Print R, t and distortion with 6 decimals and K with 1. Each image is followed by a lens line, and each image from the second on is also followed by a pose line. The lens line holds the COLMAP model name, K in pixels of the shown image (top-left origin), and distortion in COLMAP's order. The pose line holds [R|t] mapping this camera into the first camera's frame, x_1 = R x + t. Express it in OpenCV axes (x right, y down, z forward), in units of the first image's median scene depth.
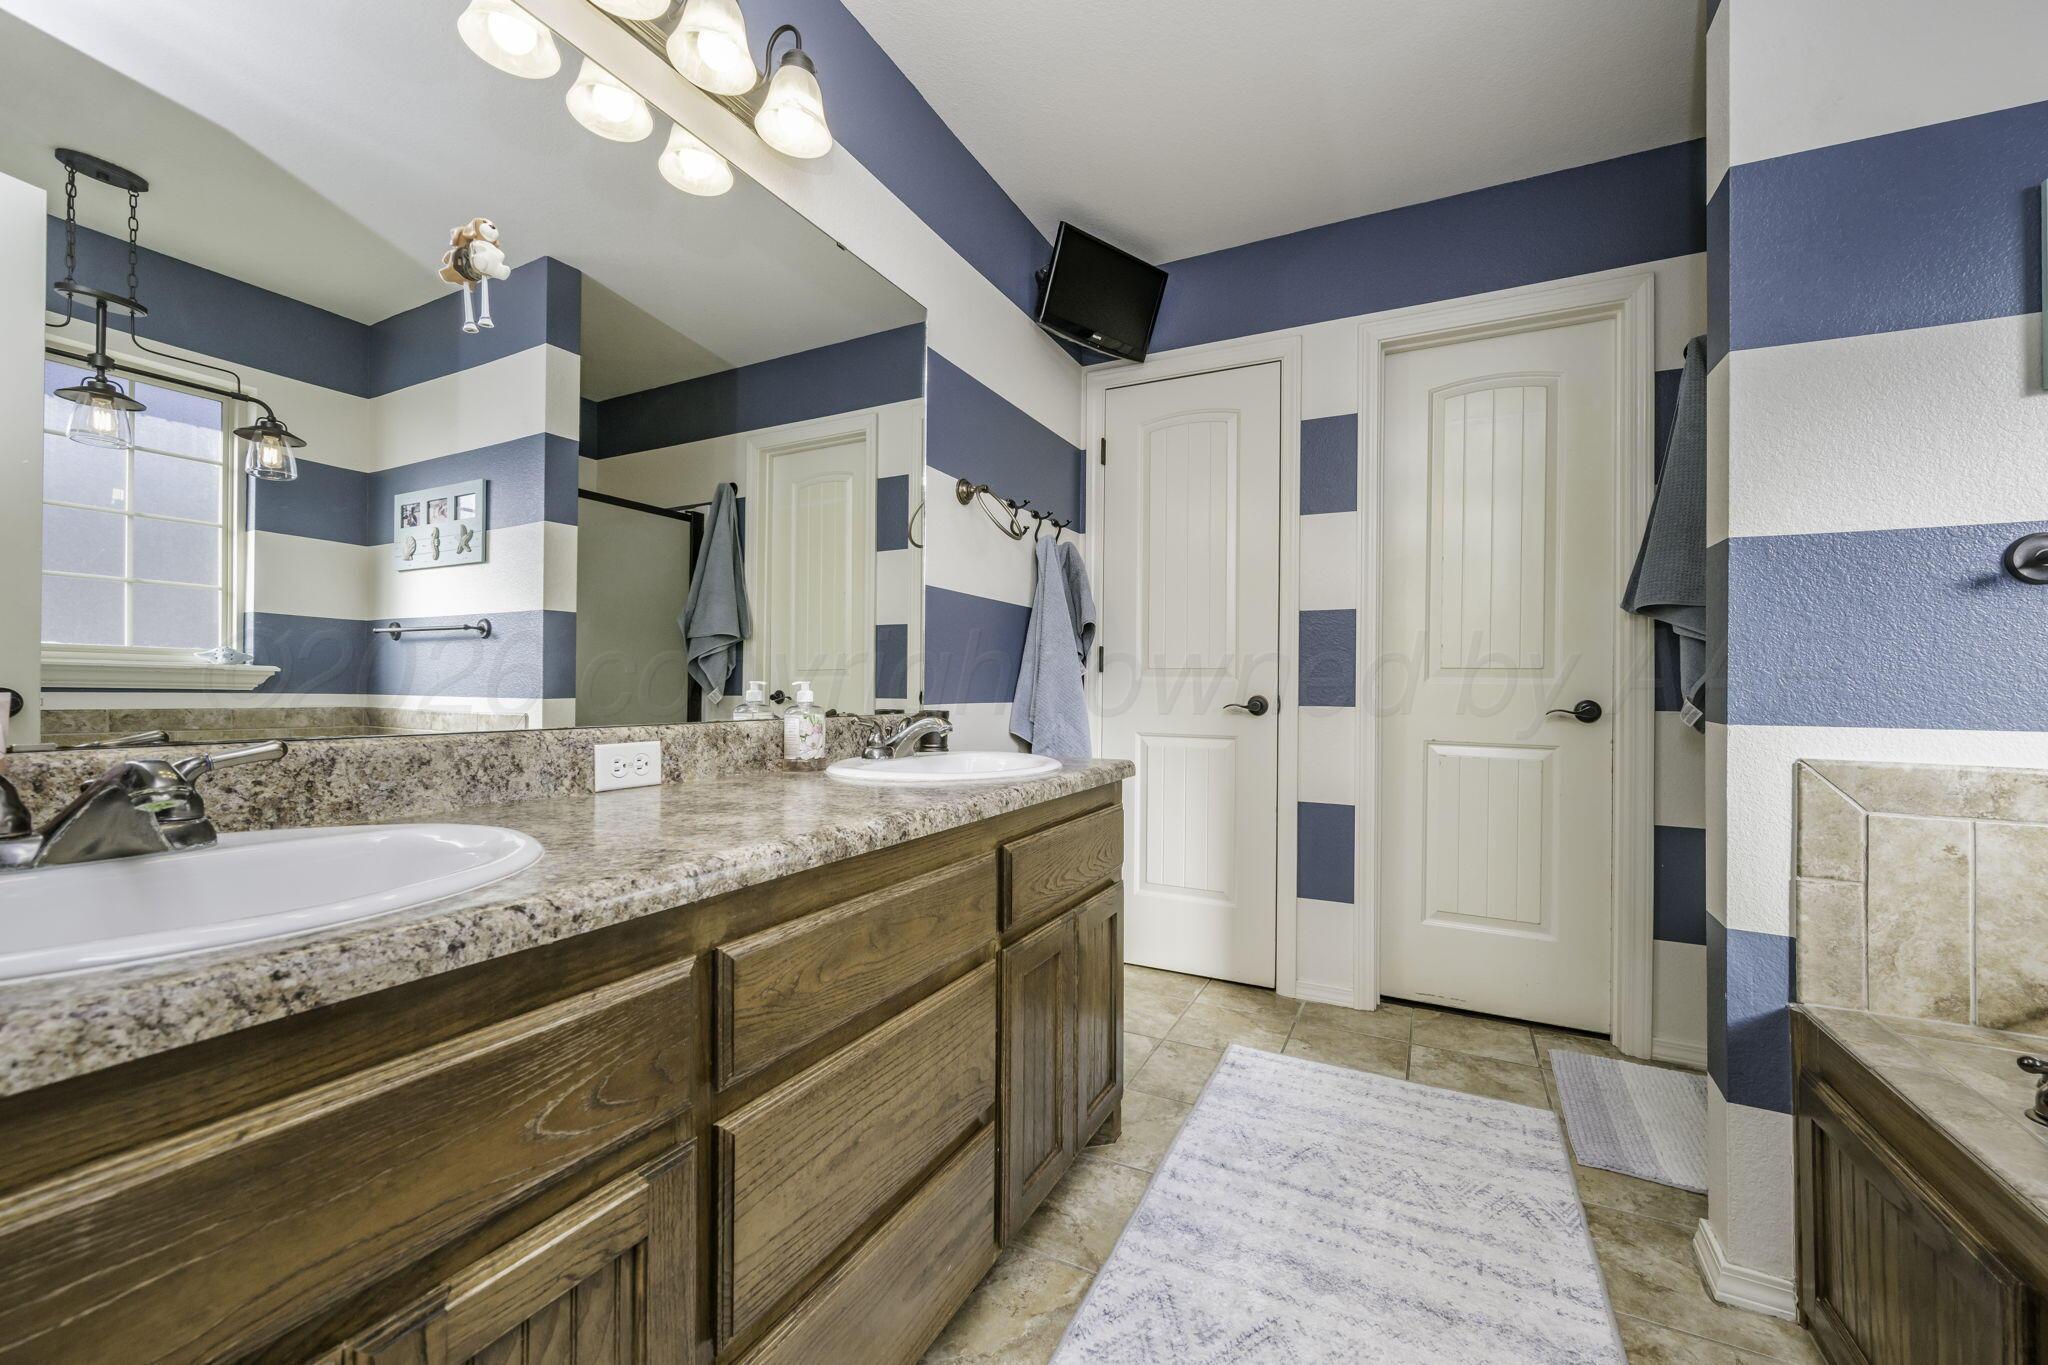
lens RADIAL K [[824.6, 0, 1020.5], [0, 824.6, 675.1], [0, 0, 1]] dist [-0.000788, 0.001322]
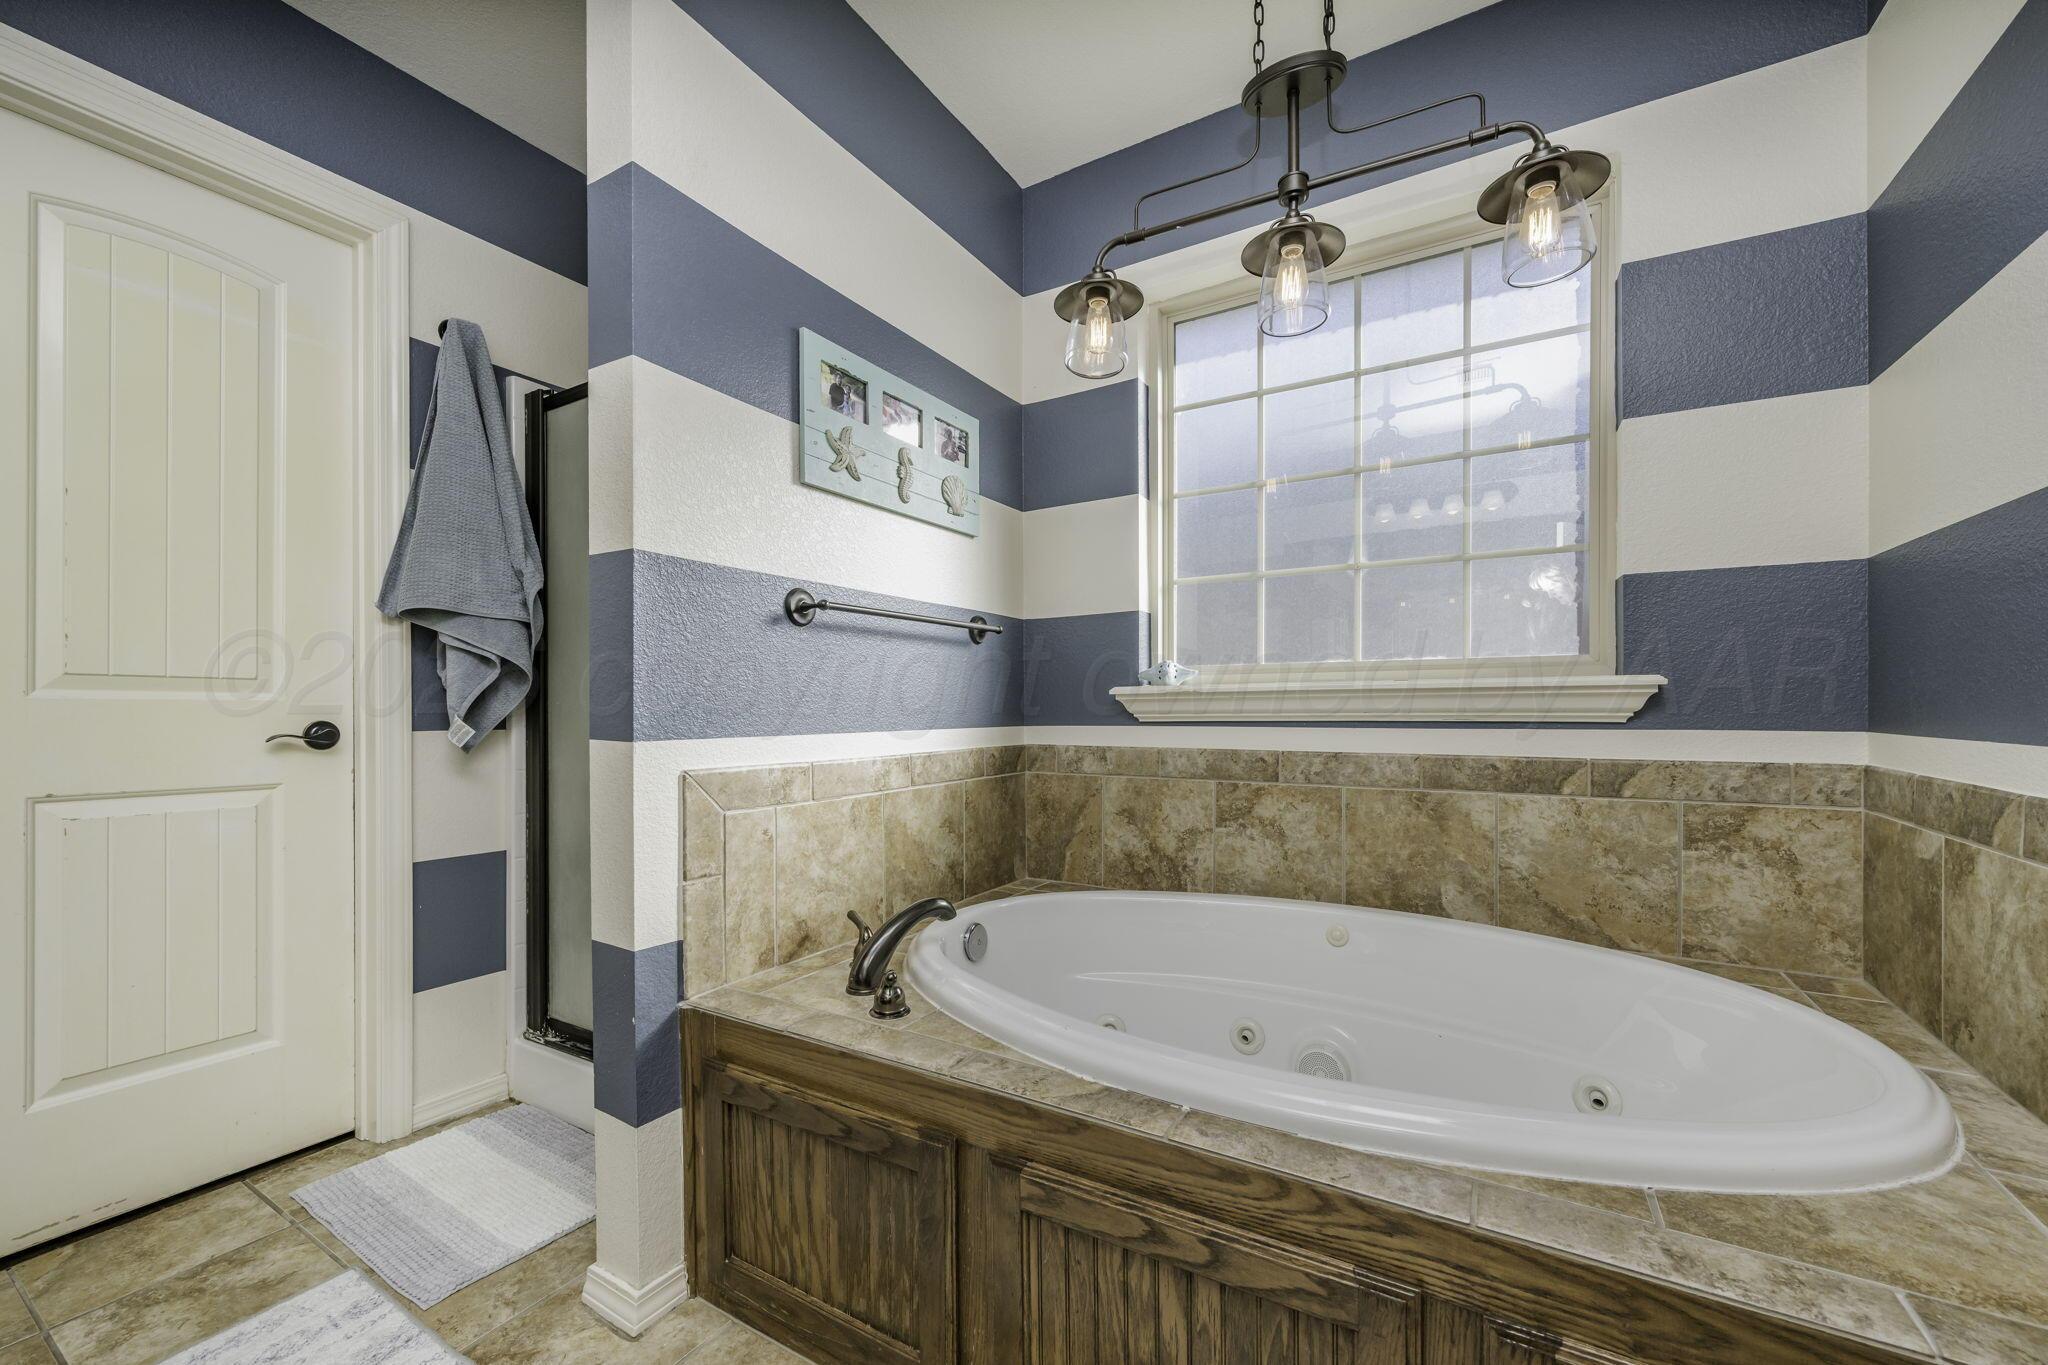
lens RADIAL K [[824.6, 0, 1019.2], [0, 824.6, 704.3], [0, 0, 1]] dist [-0.000788, 0.001322]
pose [[0.065365, -0.012735, 0.997780, -0.054485], [-0.008519, 0.999875, 0.013320, -0.001255], [-0.997825, -0.009371, 0.065248, 0.322972]]
